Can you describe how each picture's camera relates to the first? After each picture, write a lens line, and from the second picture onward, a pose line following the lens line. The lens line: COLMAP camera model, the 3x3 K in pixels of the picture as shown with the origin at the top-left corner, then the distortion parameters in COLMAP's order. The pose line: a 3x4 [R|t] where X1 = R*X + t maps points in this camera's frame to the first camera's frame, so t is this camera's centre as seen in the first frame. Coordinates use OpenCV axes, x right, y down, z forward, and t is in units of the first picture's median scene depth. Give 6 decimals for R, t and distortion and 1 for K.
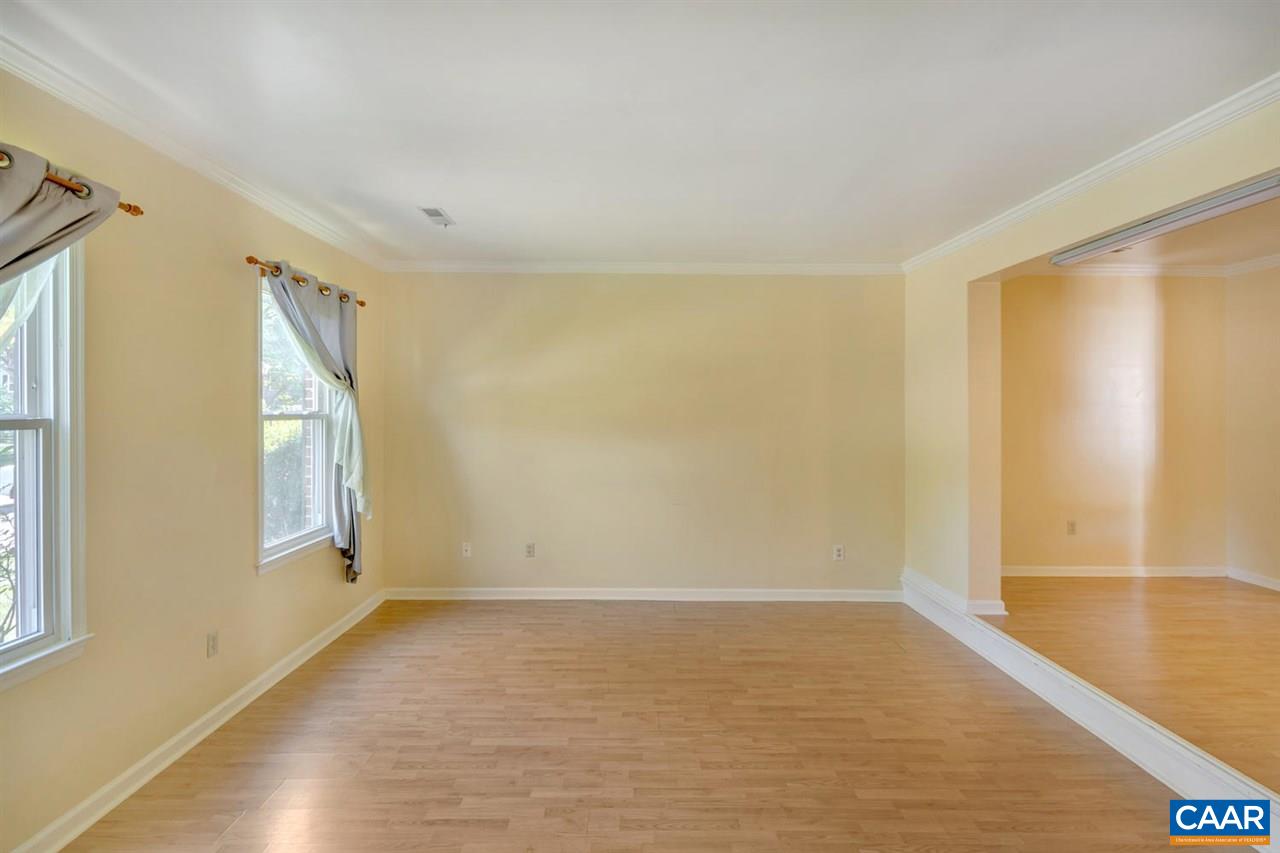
lens RADIAL K [[628.3, 0, 639.6], [0, 628.3, 407.8], [0, 0, 1]] dist [0.001429, -0.001900]
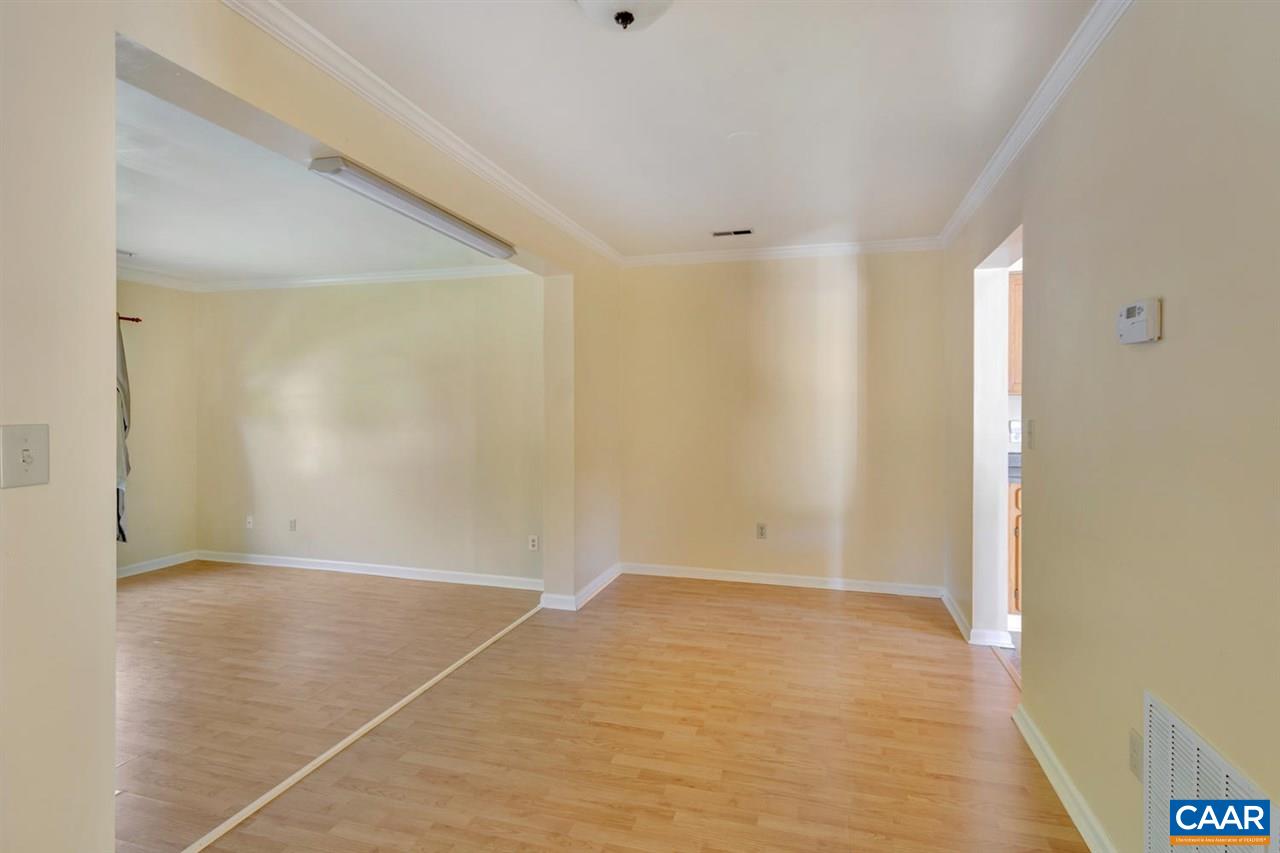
lens RADIAL K [[605.9, 0, 661.1], [0, 605.9, 411.8], [0, 0, 1]] dist [0.000078, -0.000125]
pose [[0.965422, 0.002803, -0.260678, 0.779980], [0.000064, 0.999940, 0.010988, 0.003487], [0.260693, -0.010625, 0.965363, 0.094108]]
